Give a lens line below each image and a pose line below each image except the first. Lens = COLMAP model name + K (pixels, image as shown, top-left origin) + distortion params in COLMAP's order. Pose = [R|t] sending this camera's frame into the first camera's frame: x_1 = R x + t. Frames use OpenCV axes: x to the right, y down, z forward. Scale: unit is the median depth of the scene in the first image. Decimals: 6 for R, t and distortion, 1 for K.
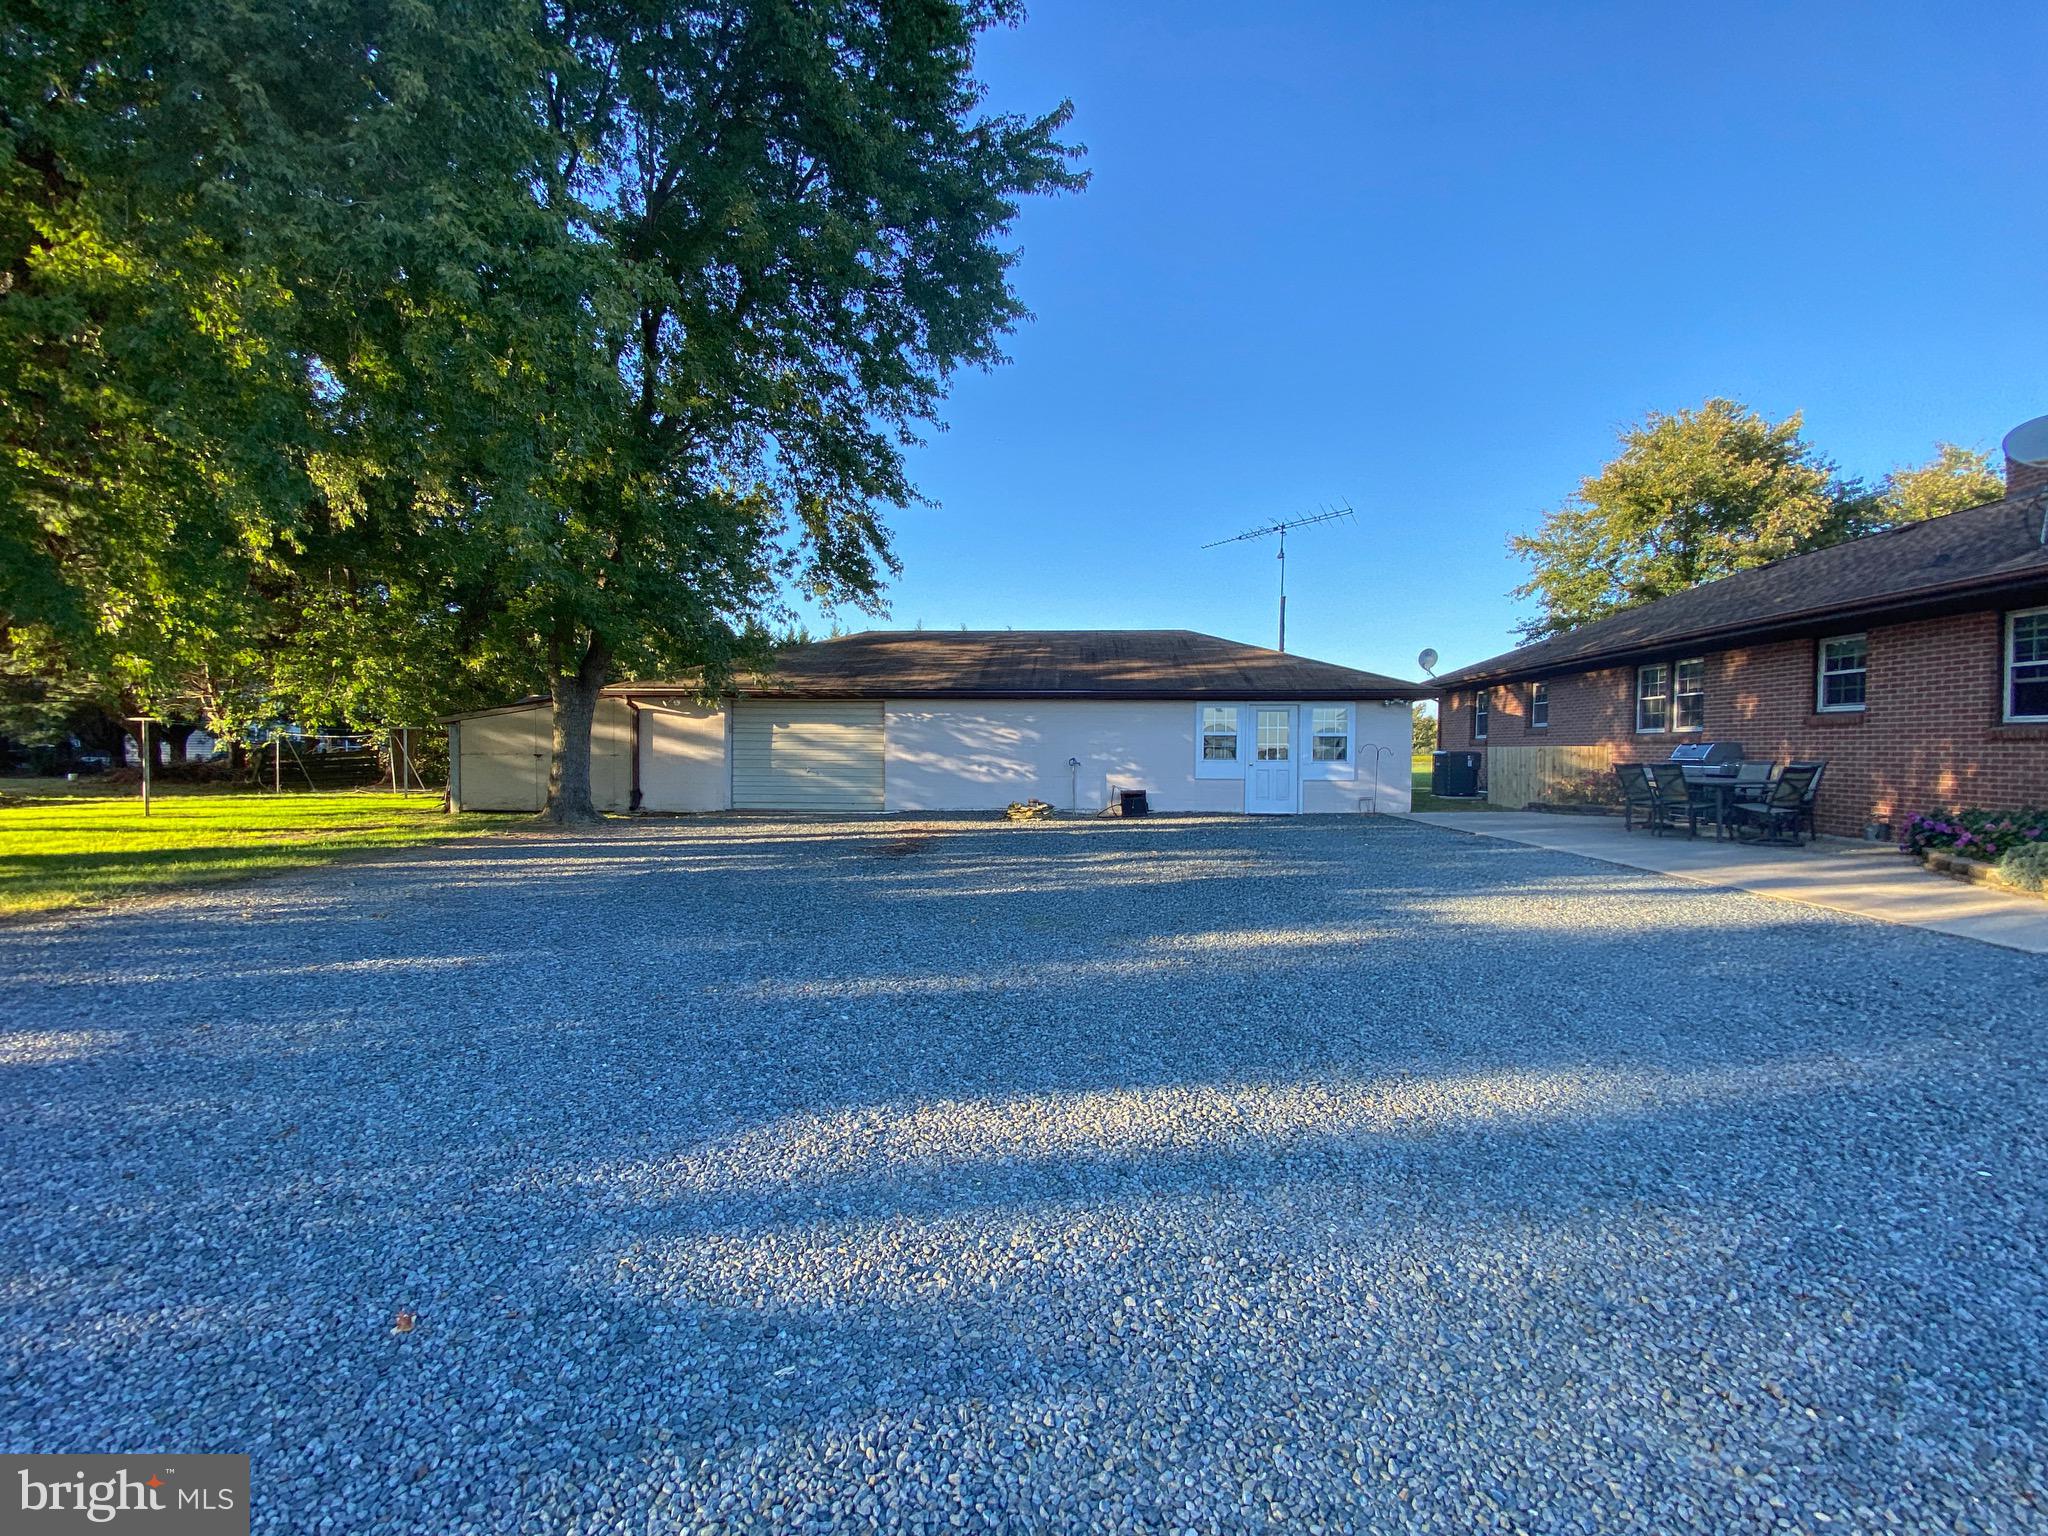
lens RADIAL K [[812.3, 0, 1024.0], [0, 812.3, 768.0], [0, 0, 1]] dist [0.001375, -0.014616]
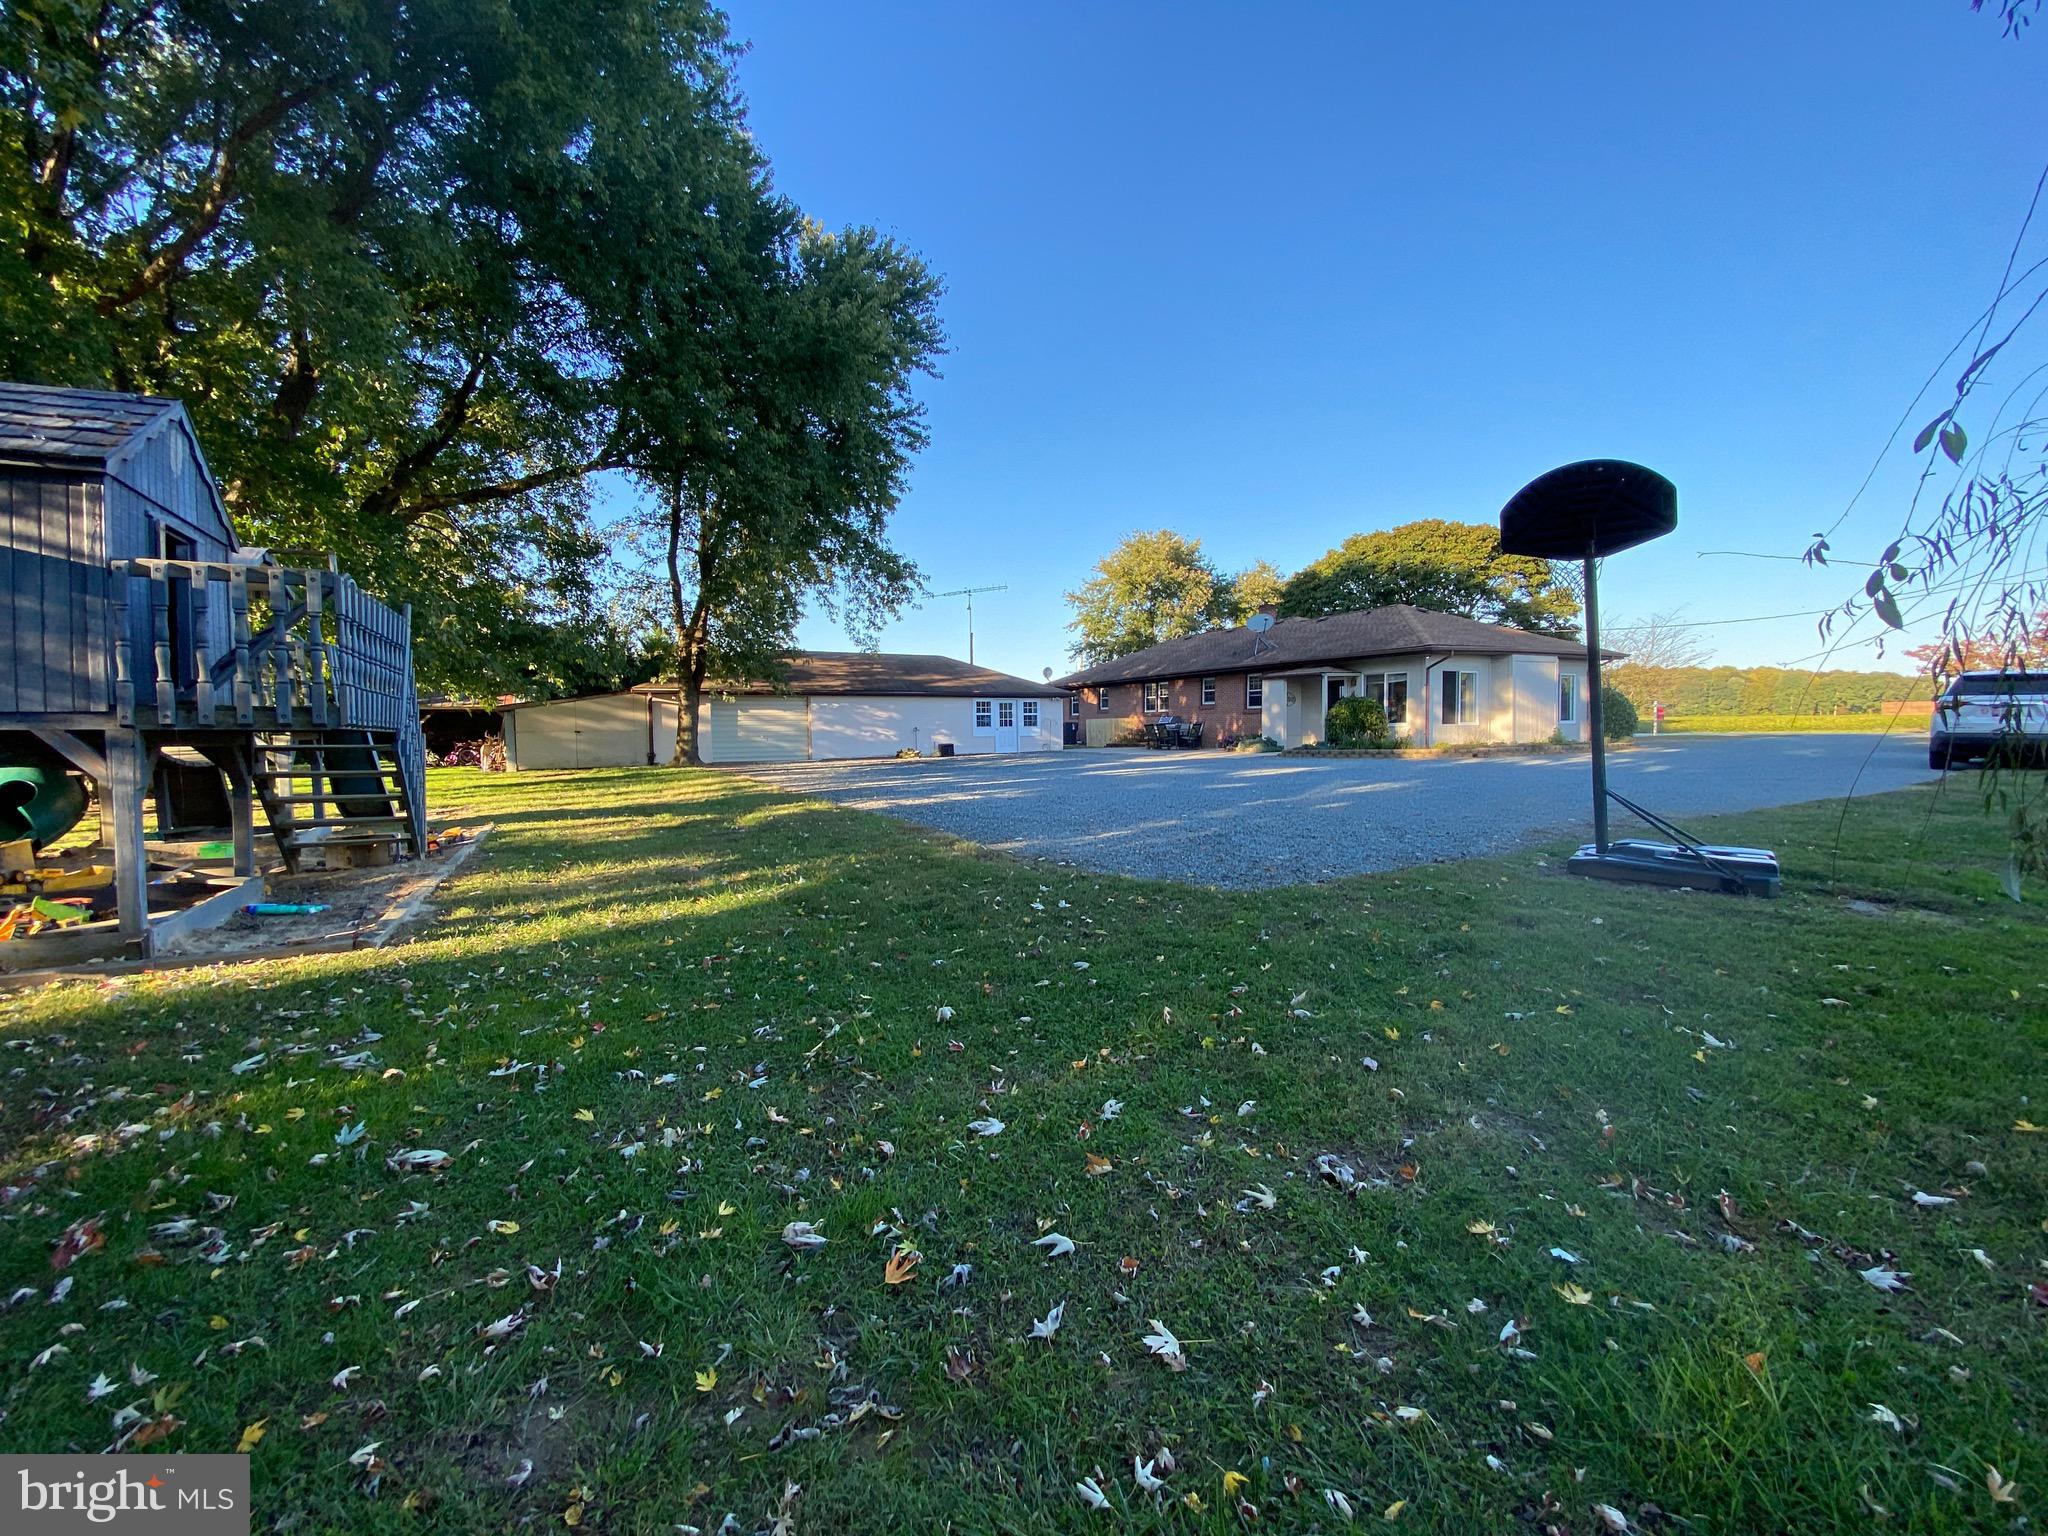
lens RADIAL K [[812.3, 0, 1024.0], [0, 812.3, 768.0], [0, 0, 1]] dist [0.001375, -0.014616]
pose [[0.853374, -0.041697, 0.519629, -0.637928], [0.028367, 0.999033, 0.033580, 0.024432], [-0.520527, -0.013916, 0.853732, -0.683249]]
